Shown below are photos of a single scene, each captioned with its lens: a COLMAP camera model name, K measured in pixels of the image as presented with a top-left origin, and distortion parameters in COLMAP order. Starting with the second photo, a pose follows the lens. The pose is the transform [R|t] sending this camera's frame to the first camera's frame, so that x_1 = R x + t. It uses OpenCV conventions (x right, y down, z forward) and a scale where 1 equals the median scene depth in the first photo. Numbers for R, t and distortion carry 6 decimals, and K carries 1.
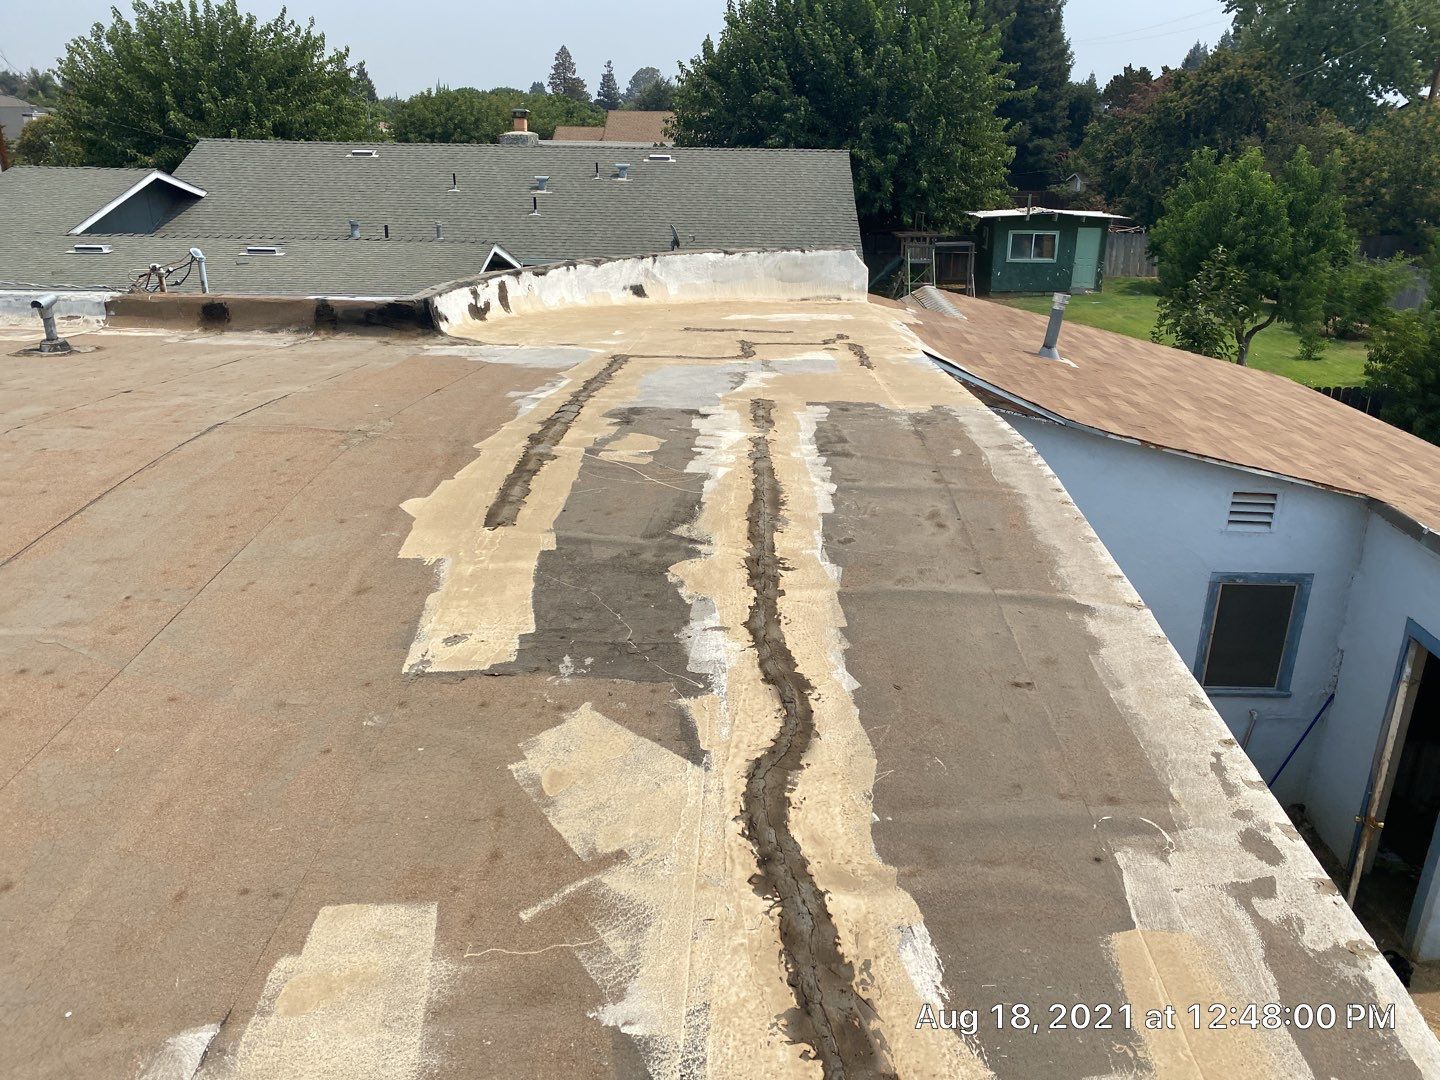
lens RADIAL K [[1090.6, 0, 697.5], [0, 1090.6, 539.1], [0, 0, 1]] dist [0.025776, -0.011633]
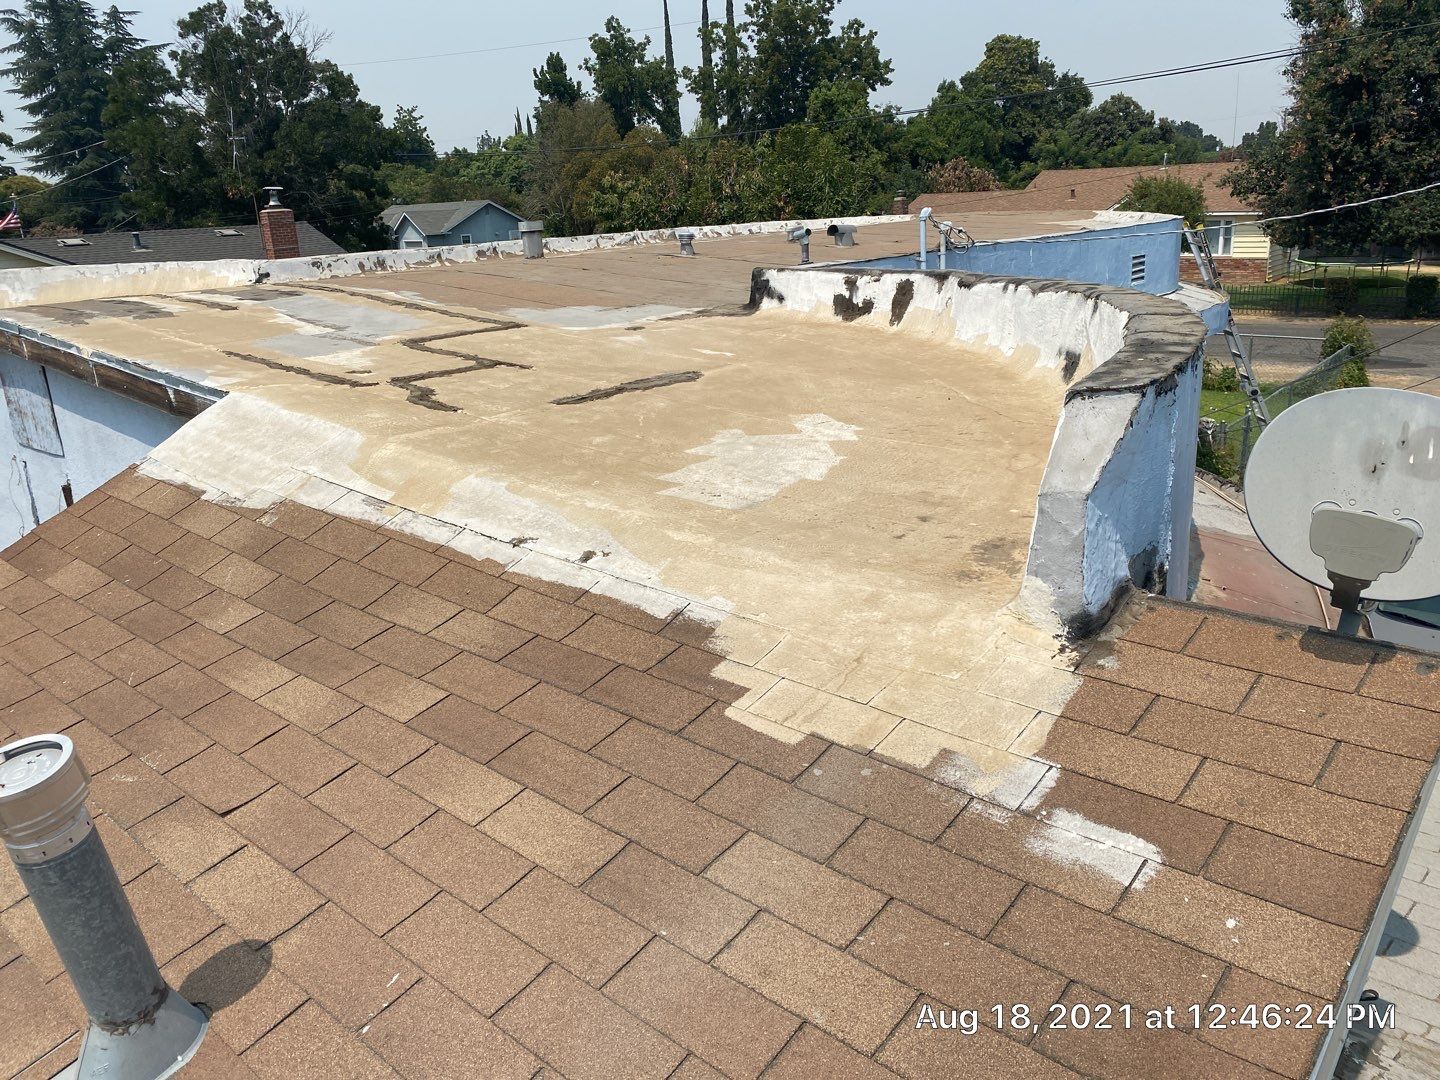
lens RADIAL K [[1101.1, 0, 731.5], [0, 1101.1, 530.7], [0, 0, 1]] dist [0.003808, -0.012994]
pose [[-0.630054, 0.250555, -0.735020, 0.443516], [-0.229528, 0.844141, 0.484502, -0.419768], [0.741855, 0.473970, -0.474345, 1.342914]]
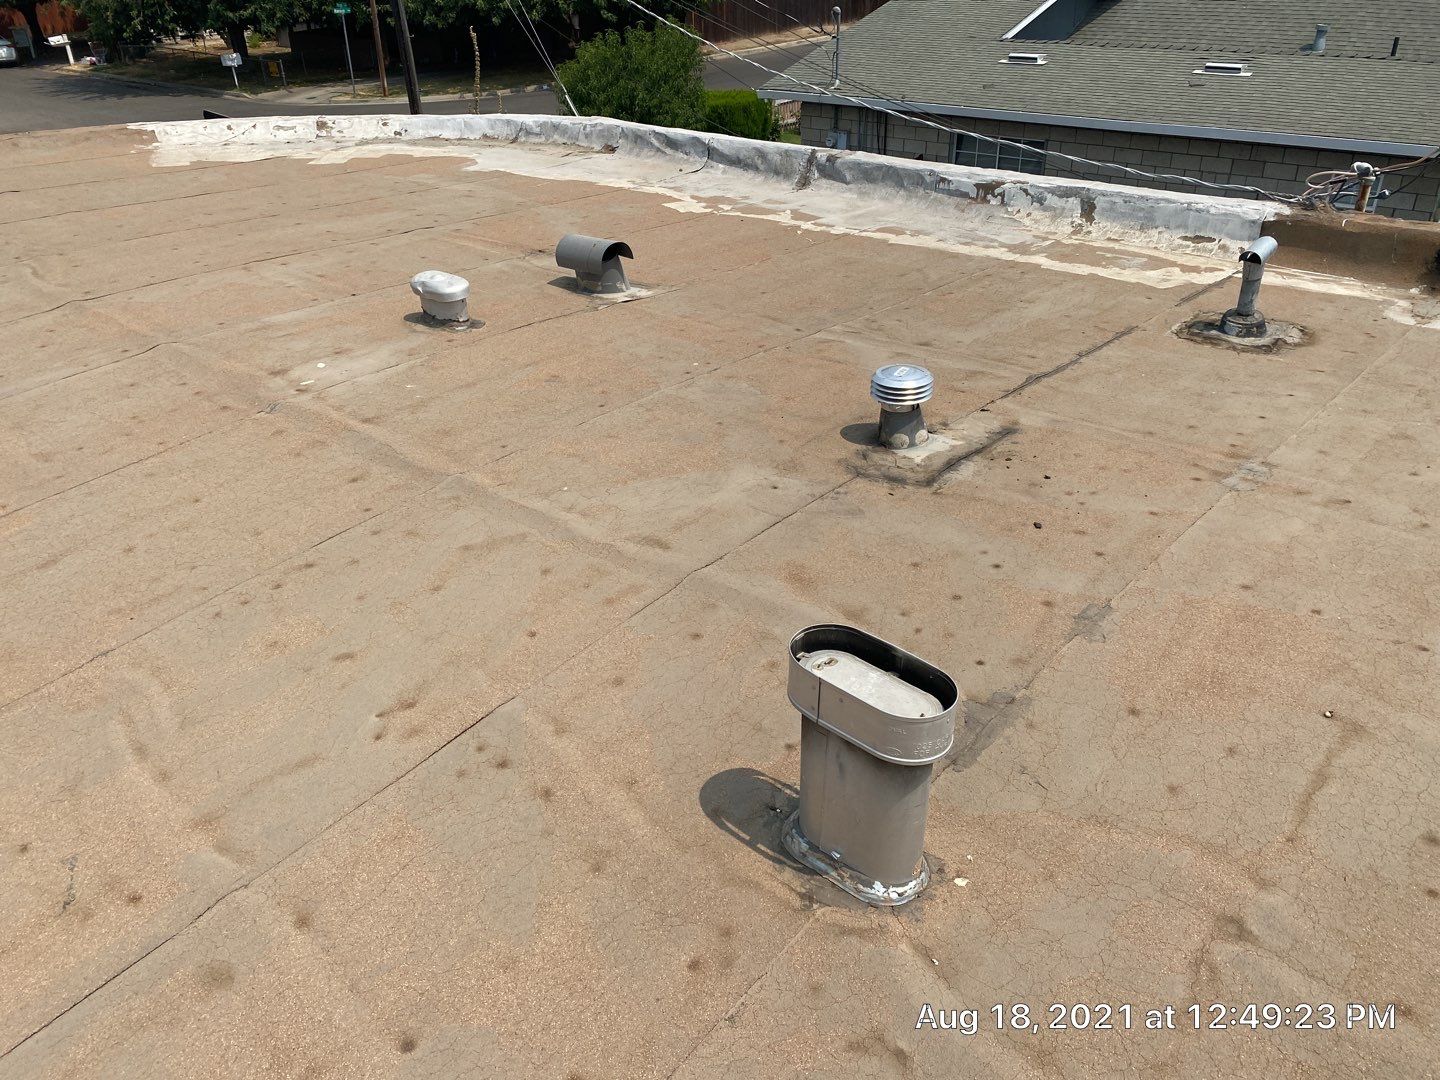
lens RADIAL K [[1096.5, 0, 722.1], [0, 1096.5, 515.6], [0, 0, 1]] dist [0.000669, 0.004695]
pose [[0.788551, 0.271390, -0.551847, -0.346848], [-0.183448, 0.960308, 0.210131, -0.114412], [0.586971, -0.064463, 0.807038, 0.266712]]
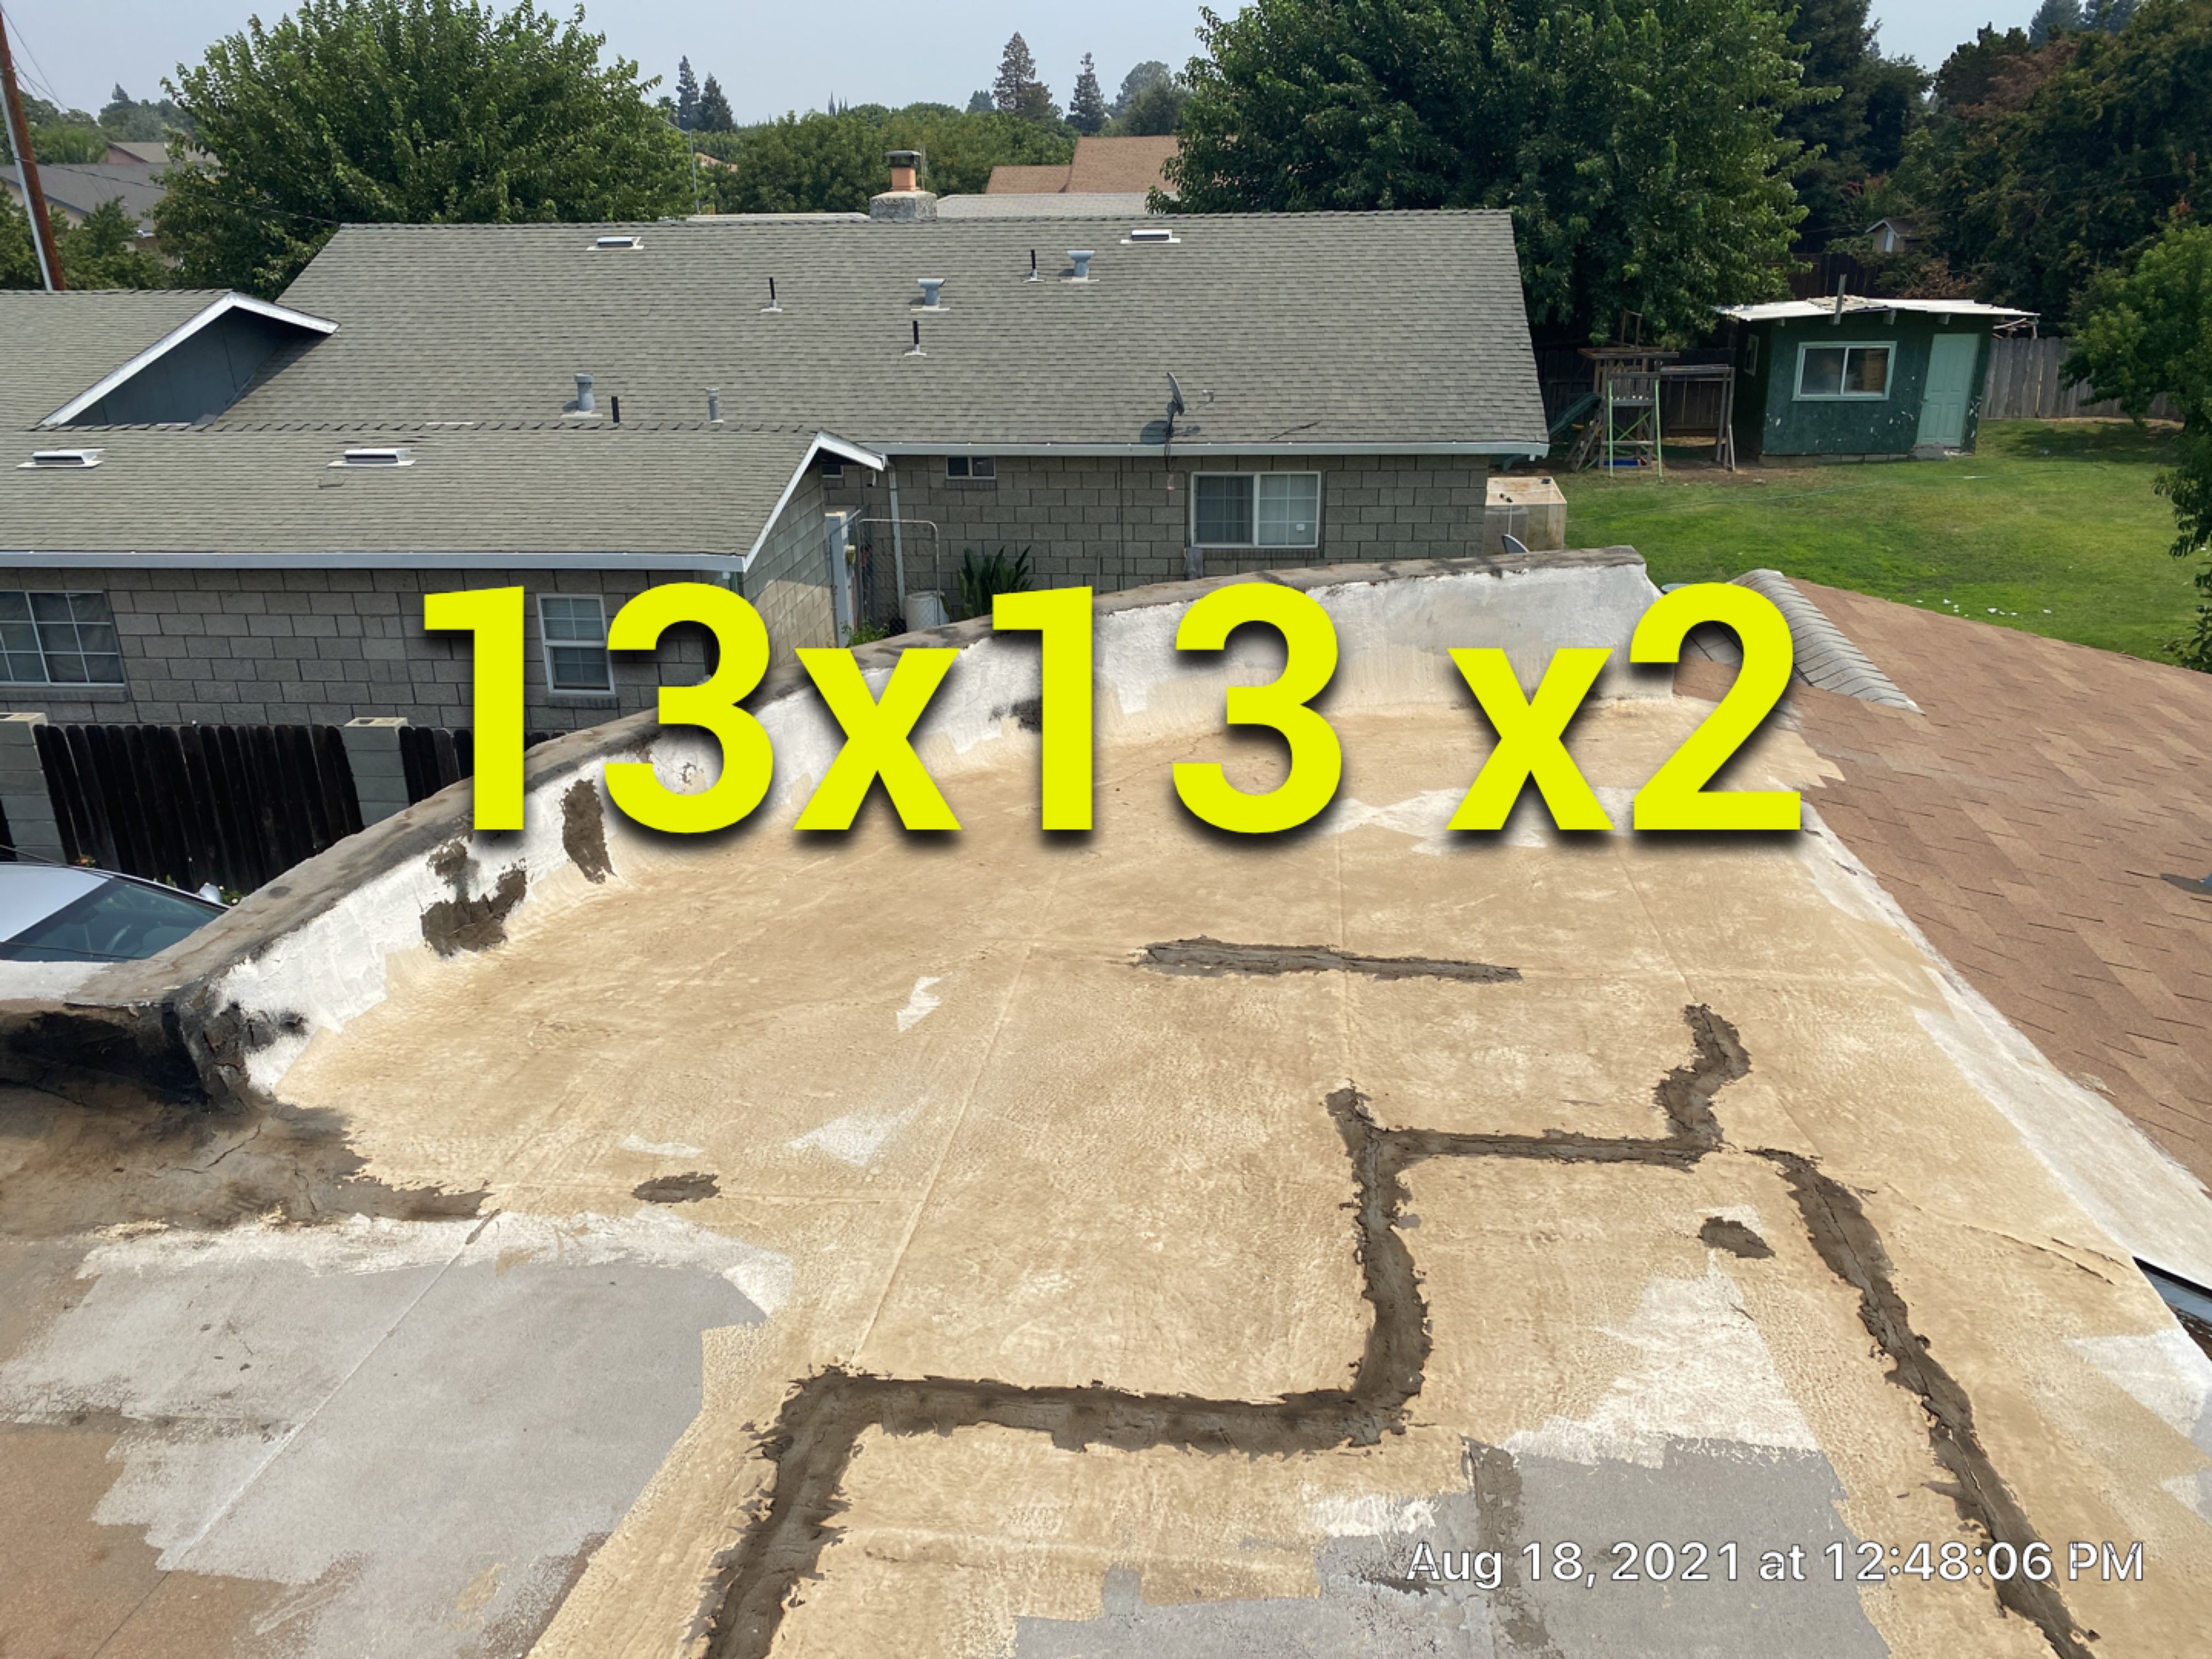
lens RADIAL K [[1669.8, 0, 1042.2], [0, 1669.8, 833.3], [0, 0, 1]] dist [0.016445, -0.003865]
pose [[0.994324, 0.010068, -0.105913, 0.007318], [-0.007431, 0.999653, 0.025267, -0.239203], [0.106131, -0.024336, 0.994054, 0.538607]]
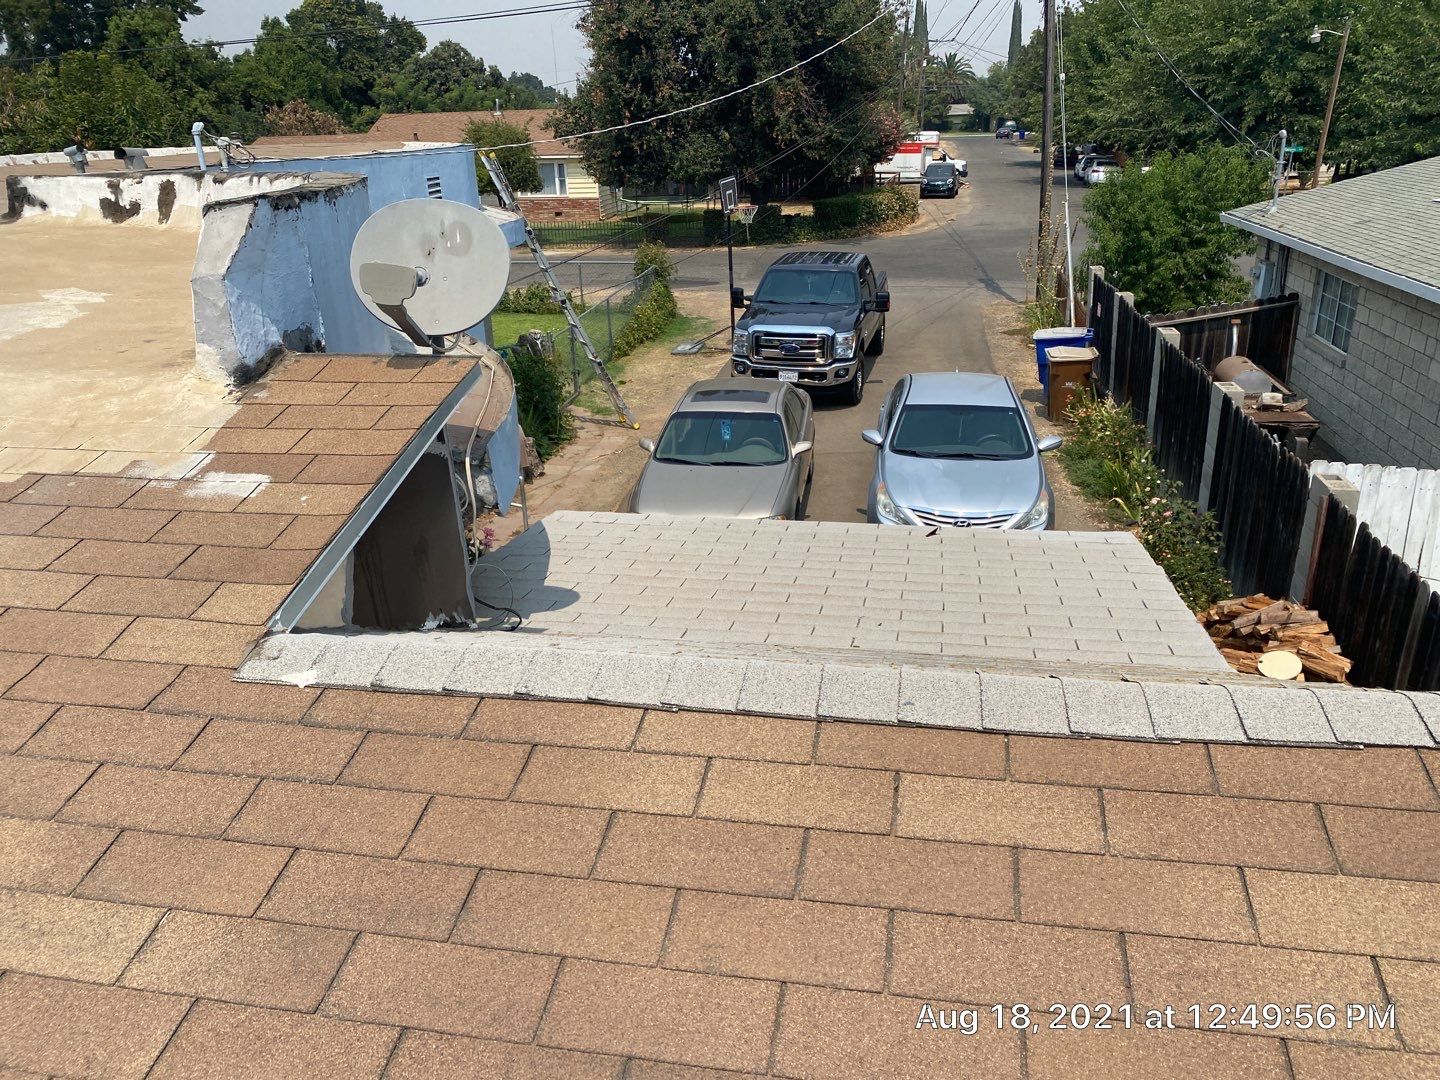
lens RADIAL K [[1088.1, 0, 725.5], [0, 1088.1, 535.6], [0, 0, 1]] dist [0.000714, -0.007209]
pose [[-0.145332, 0.355194, -0.923426, 0.540527], [-0.317218, 0.867334, 0.383543, -0.437460], [0.937151, 0.348668, -0.013377, 1.473521]]
